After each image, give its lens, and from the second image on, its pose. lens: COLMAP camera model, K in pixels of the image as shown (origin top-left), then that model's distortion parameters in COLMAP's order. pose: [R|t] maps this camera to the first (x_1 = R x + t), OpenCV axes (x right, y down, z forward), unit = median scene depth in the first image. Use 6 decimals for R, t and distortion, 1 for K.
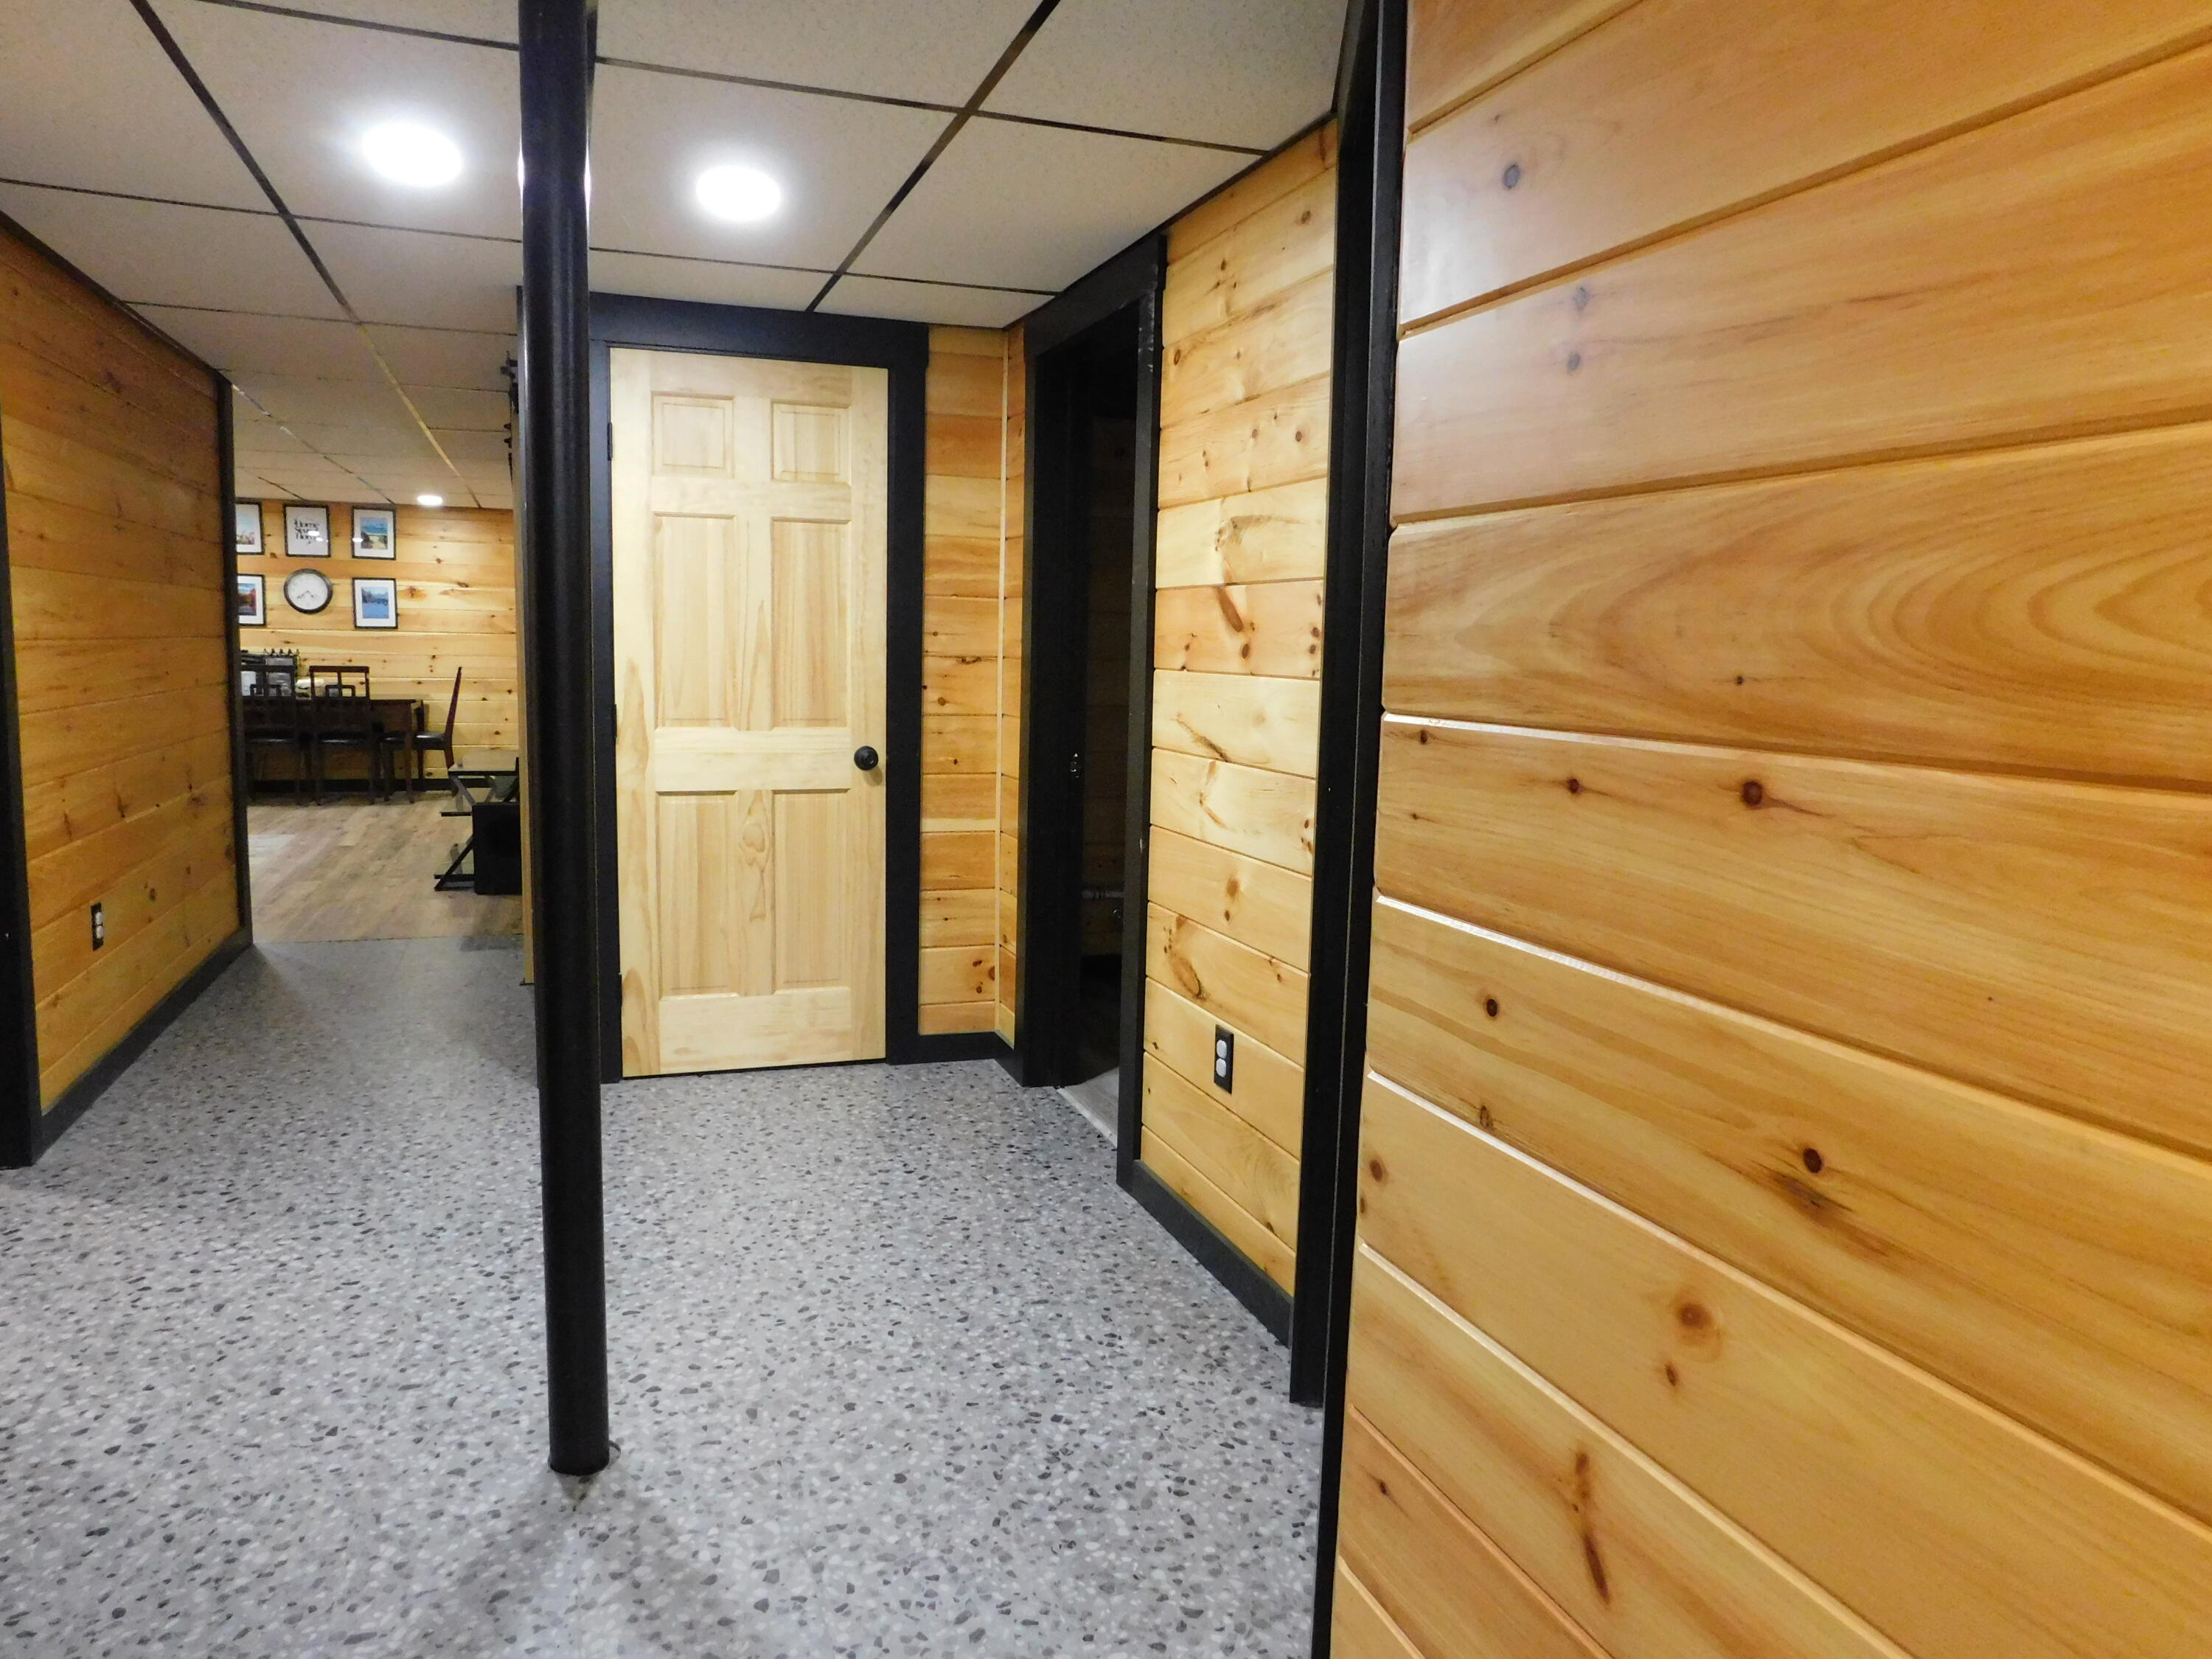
lens RADIAL K [[1459.6, 0, 1102.4], [0, 1459.6, 822.8], [0, 0, 1]] dist [-0.071569, 0.055909]
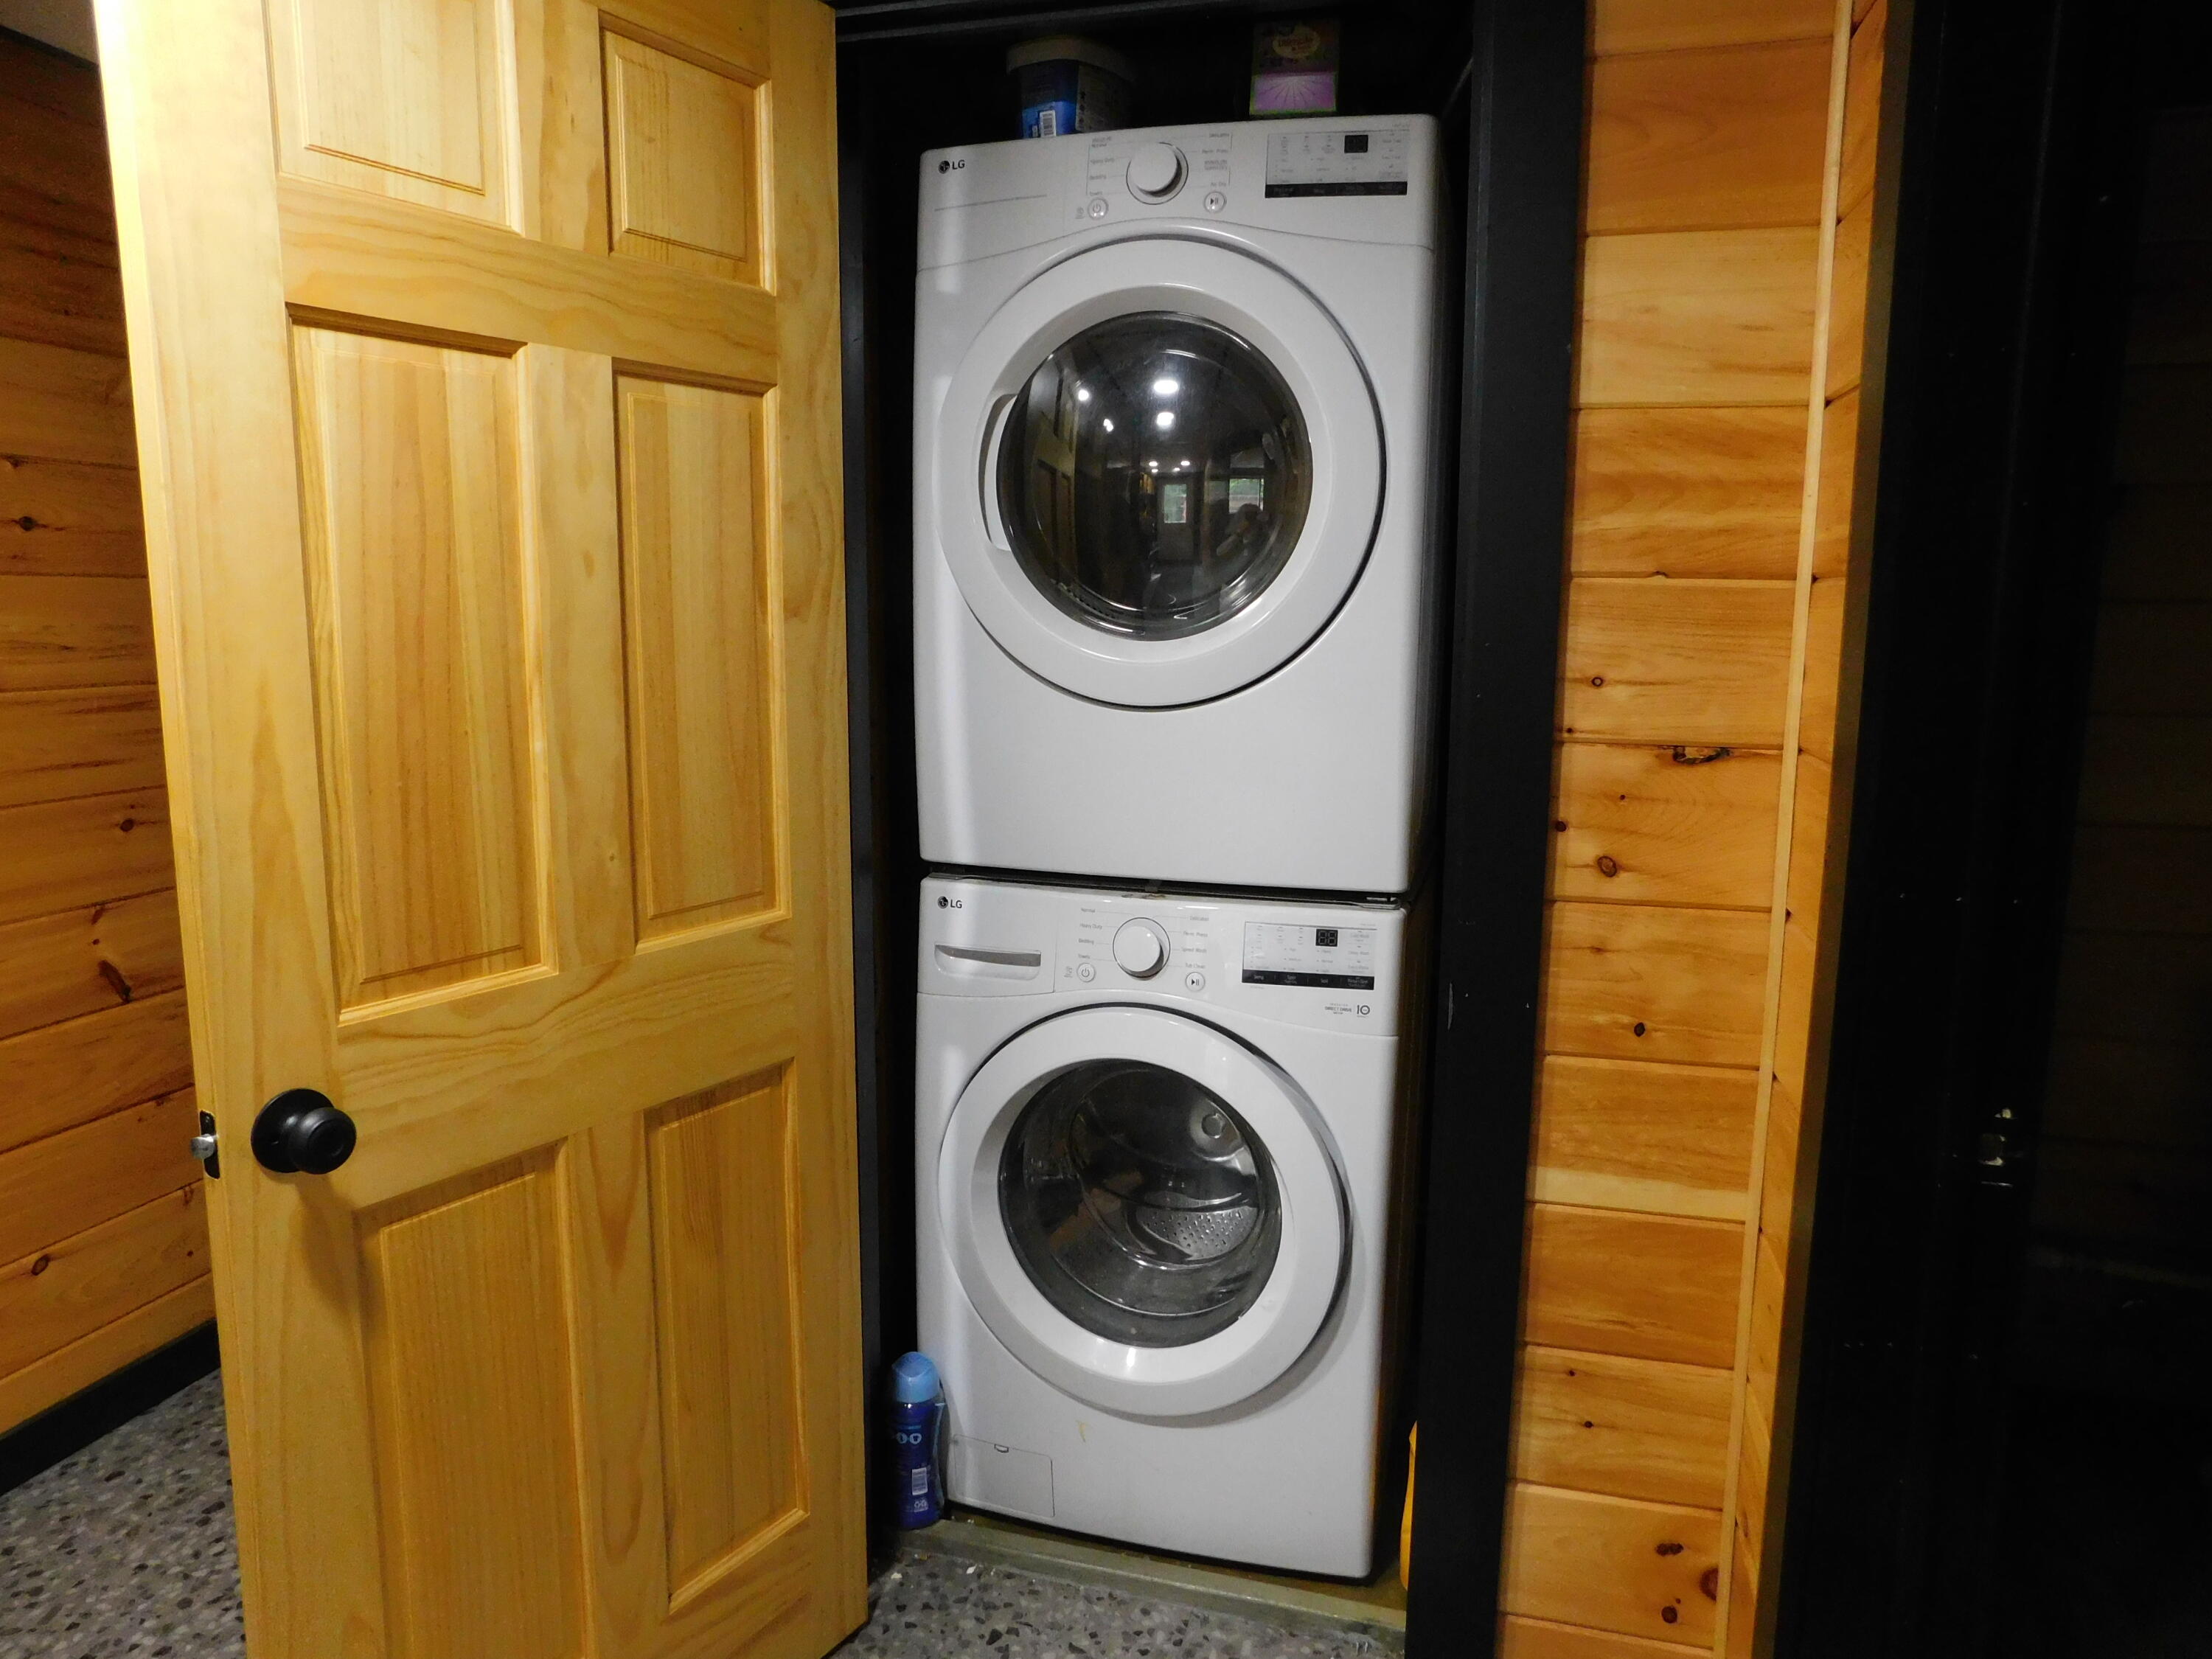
lens RADIAL K [[1459.6, 0, 1102.4], [0, 1459.6, 822.8], [0, 0, 1]] dist [-0.071569, 0.055909]
pose [[0.822639, 0.067517, -0.564541, -0.010080], [-0.060300, 0.997685, 0.031451, -0.096771], [0.565358, 0.008169, 0.824805, 0.622593]]
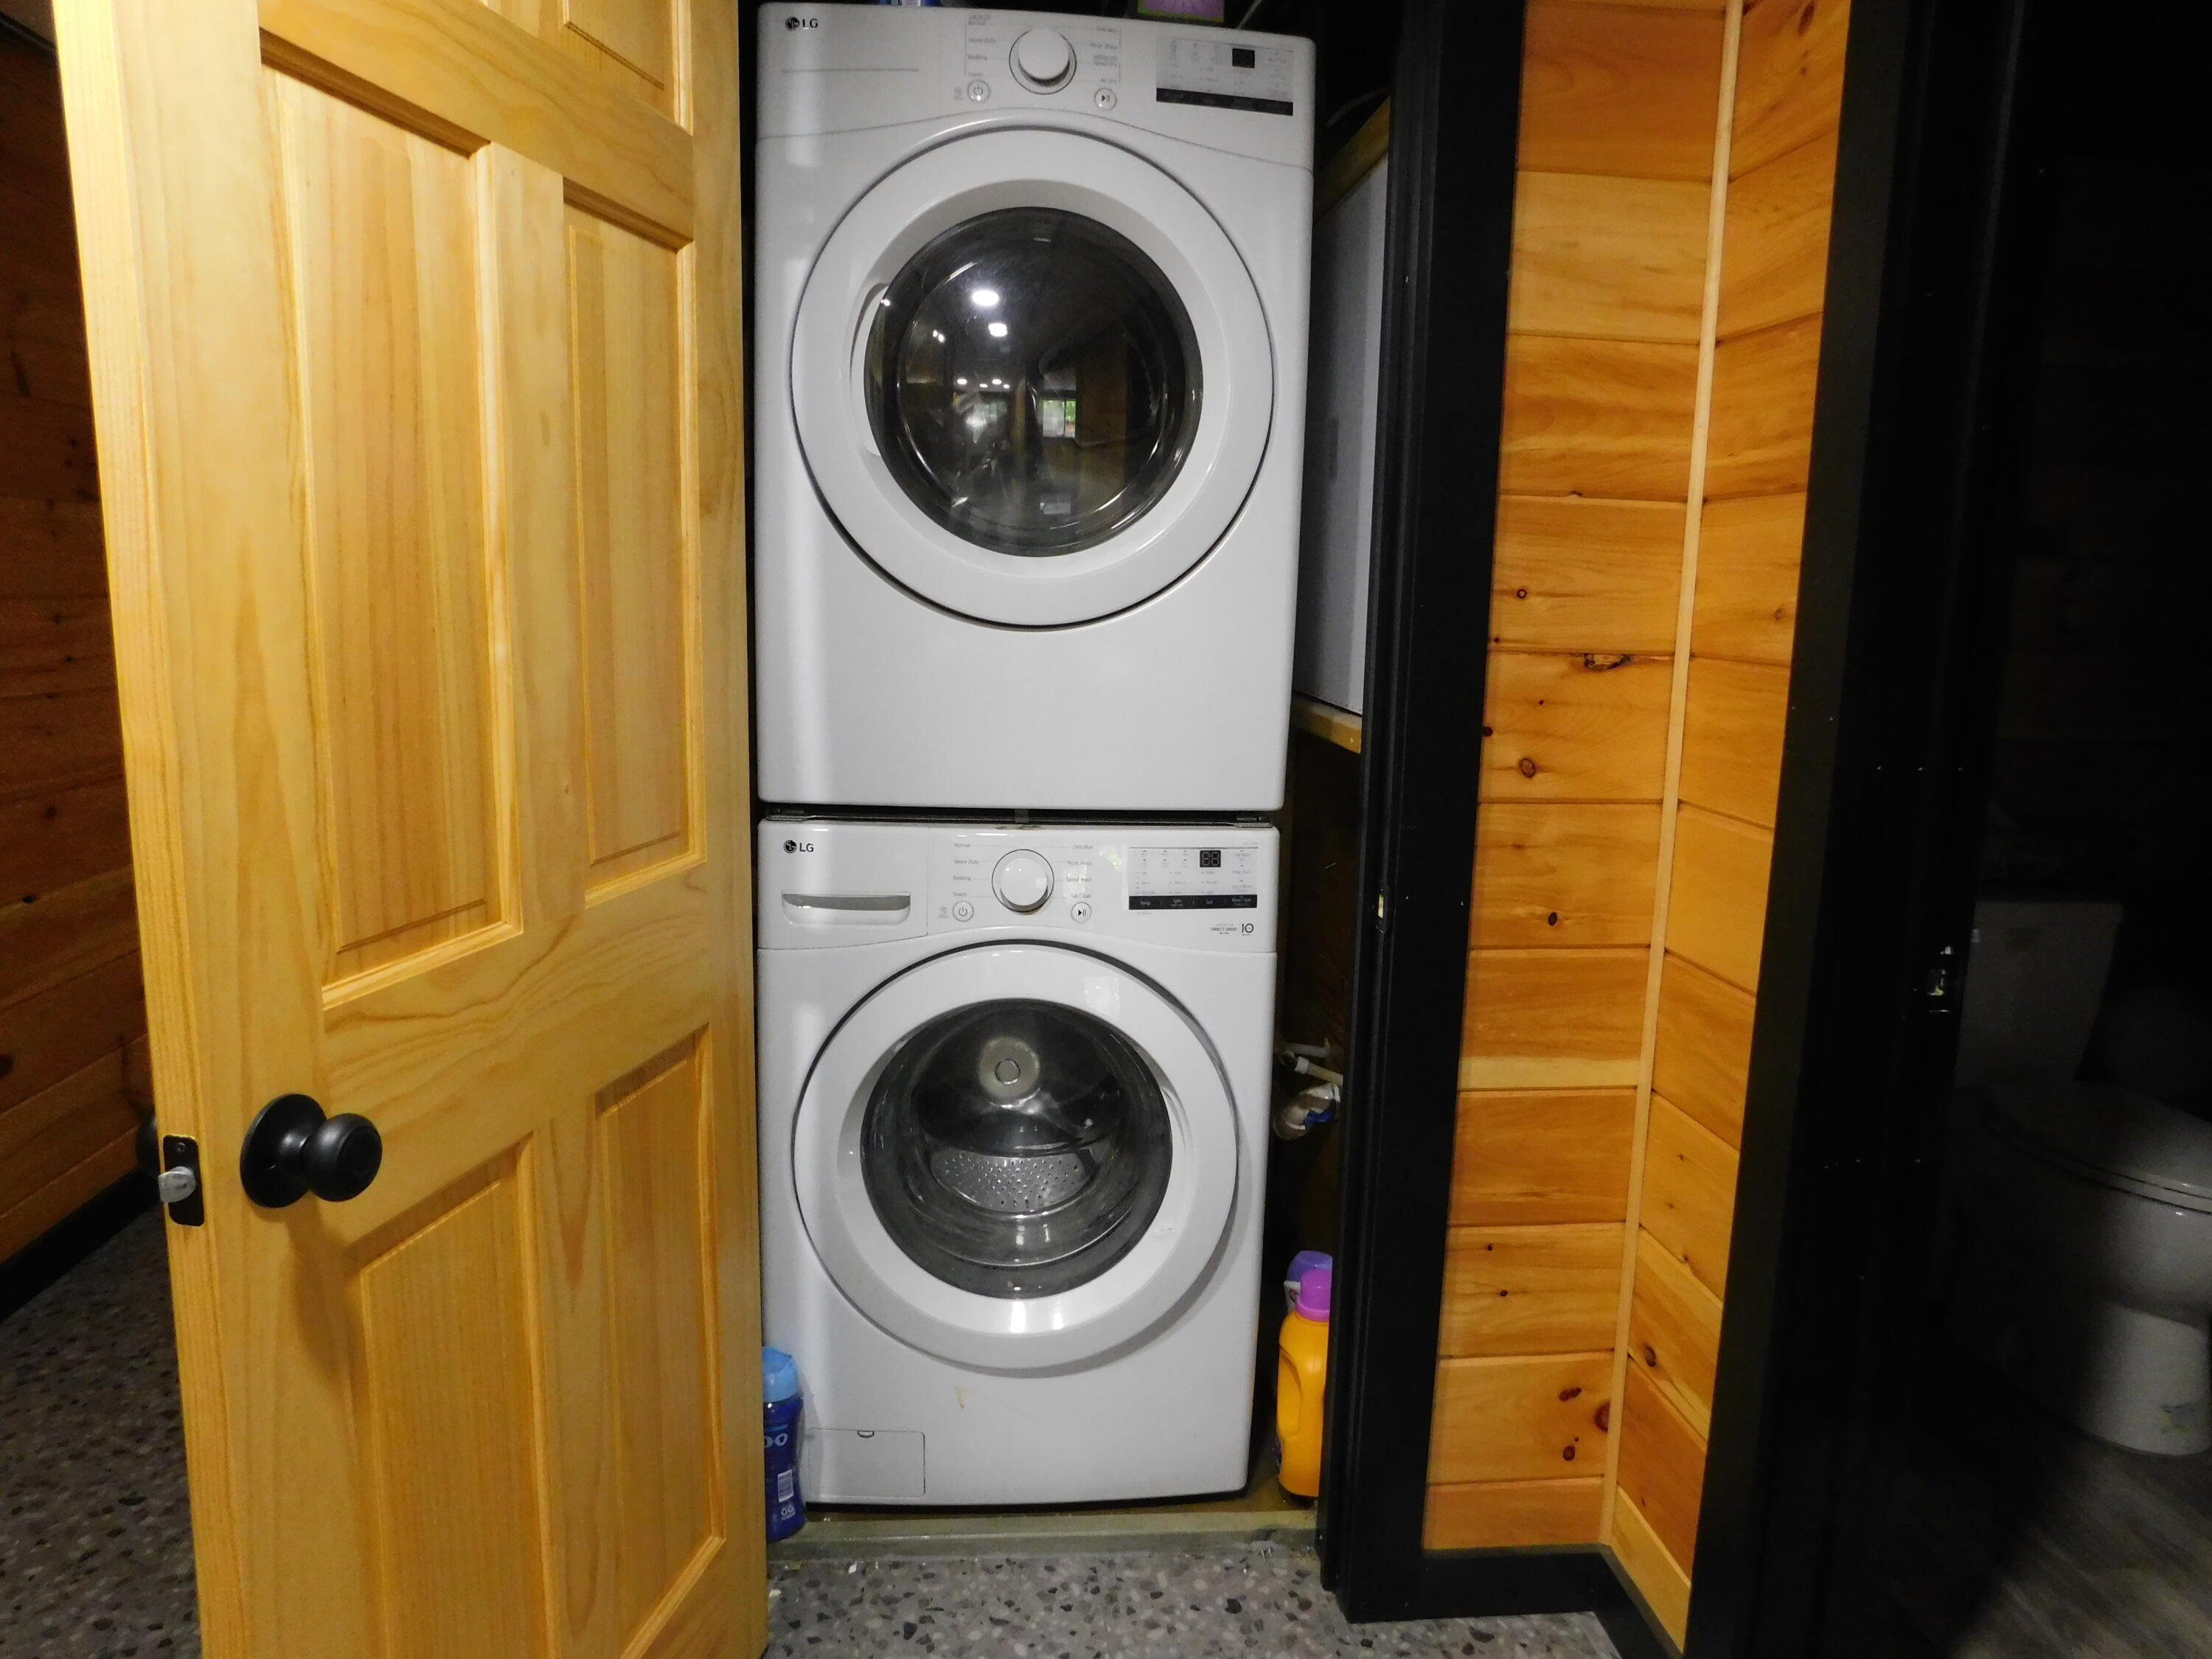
lens RADIAL K [[1459.6, 0, 1102.4], [0, 1459.6, 822.8], [0, 0, 1]] dist [-0.071569, 0.055909]
pose [[0.972808, 0.036523, -0.228715, -0.130250], [-0.029632, 0.999000, 0.033492, -0.077231], [0.229709, -0.025804, 0.972917, 0.589253]]
